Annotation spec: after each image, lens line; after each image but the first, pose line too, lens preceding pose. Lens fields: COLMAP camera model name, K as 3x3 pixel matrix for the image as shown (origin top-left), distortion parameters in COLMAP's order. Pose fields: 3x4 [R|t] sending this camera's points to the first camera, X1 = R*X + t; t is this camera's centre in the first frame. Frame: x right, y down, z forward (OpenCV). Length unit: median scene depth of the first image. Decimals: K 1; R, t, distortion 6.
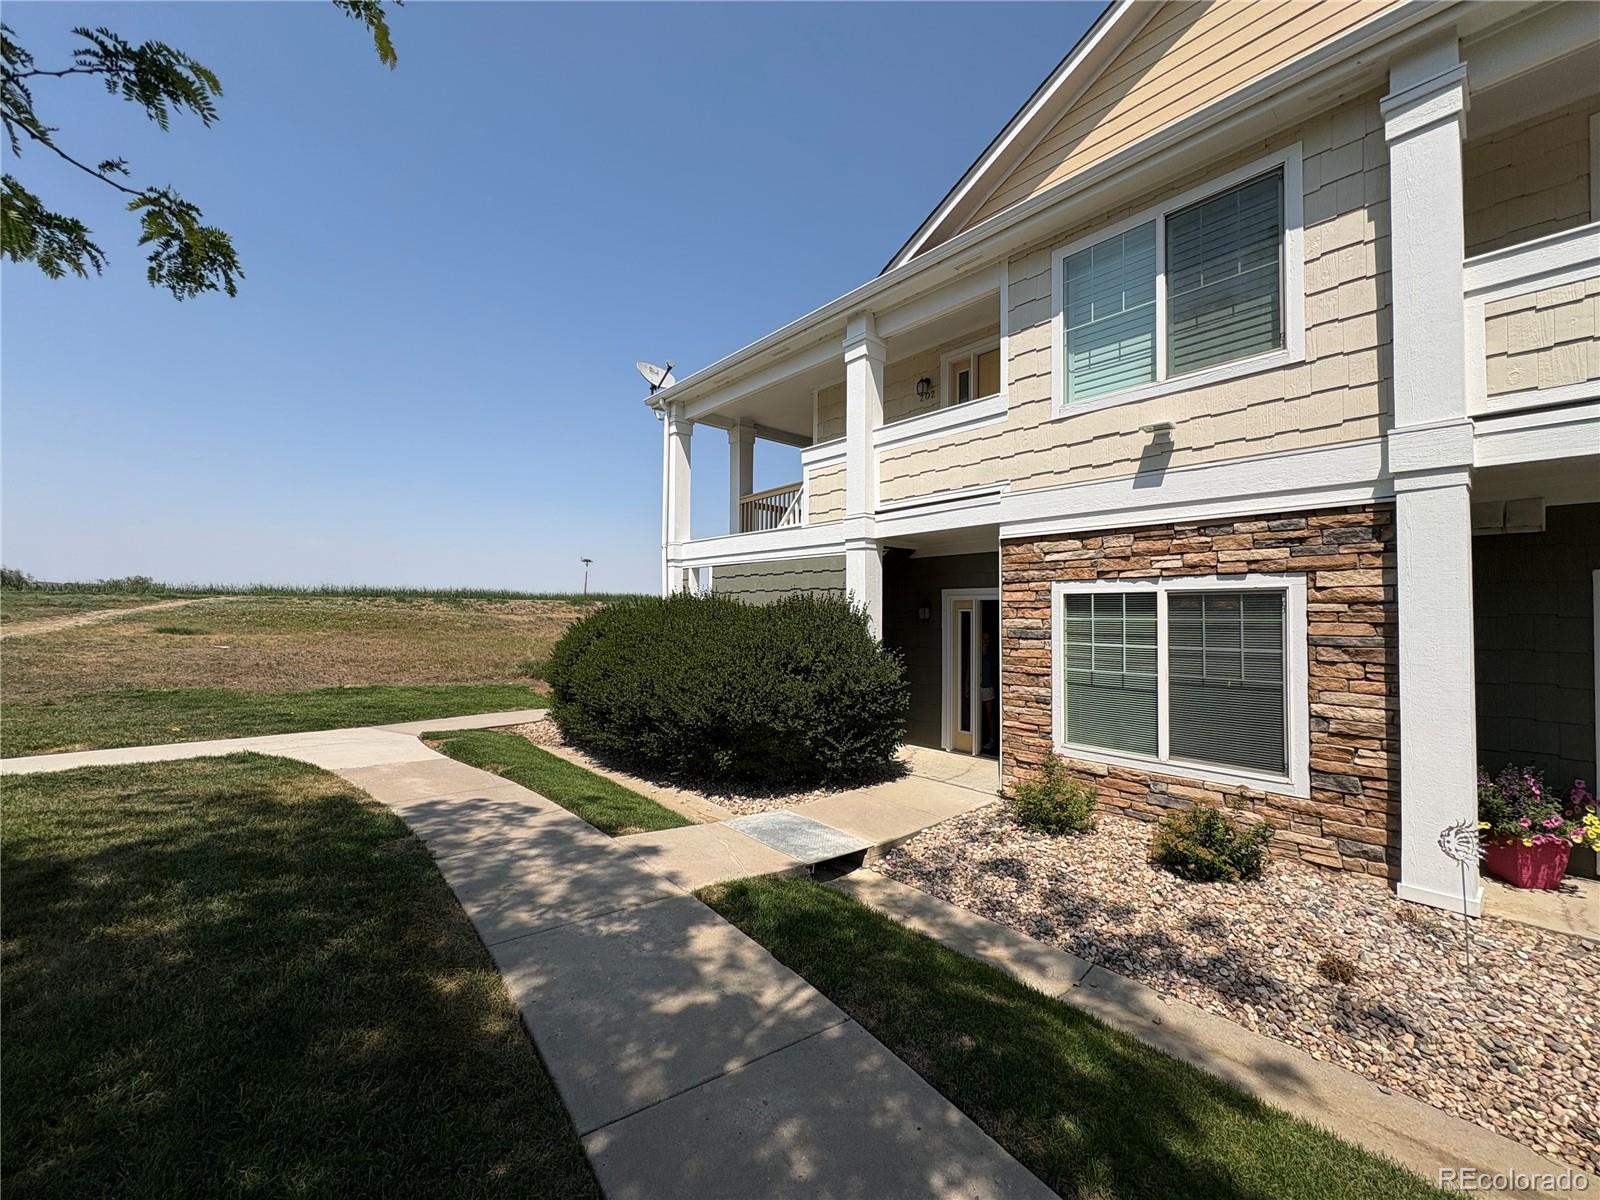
lens RADIAL K [[635.9, 0, 799.7], [0, 635.9, 598.9], [0, 0, 1]] dist [-0.004075, 0.000197]
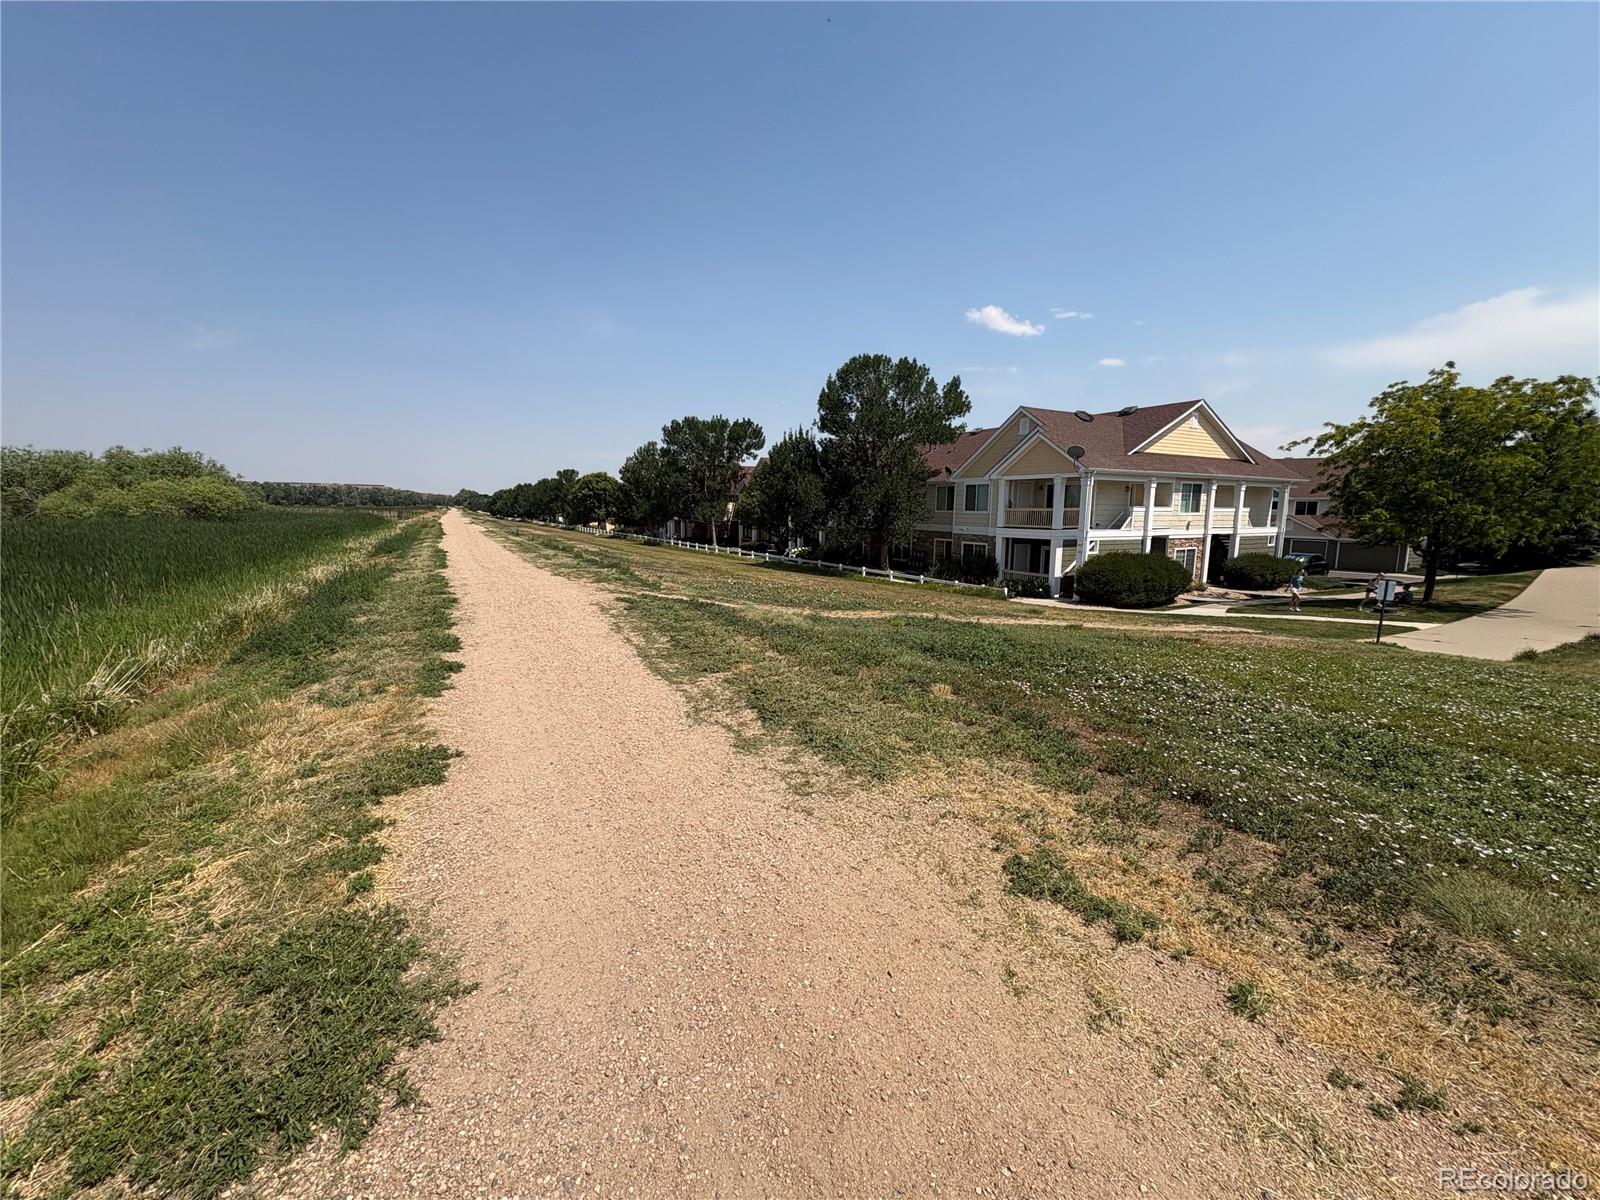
lens RADIAL K [[635.9, 0, 801.5], [0, 635.9, 597.2], [0, 0, 1]] dist [-0.004075, 0.000197]
pose [[0.848536, 0.011299, -0.529017, 0.673833], [0.024345, 0.997880, 0.060361, -0.010382], [0.528577, -0.064097, 0.846462, -6.124719]]
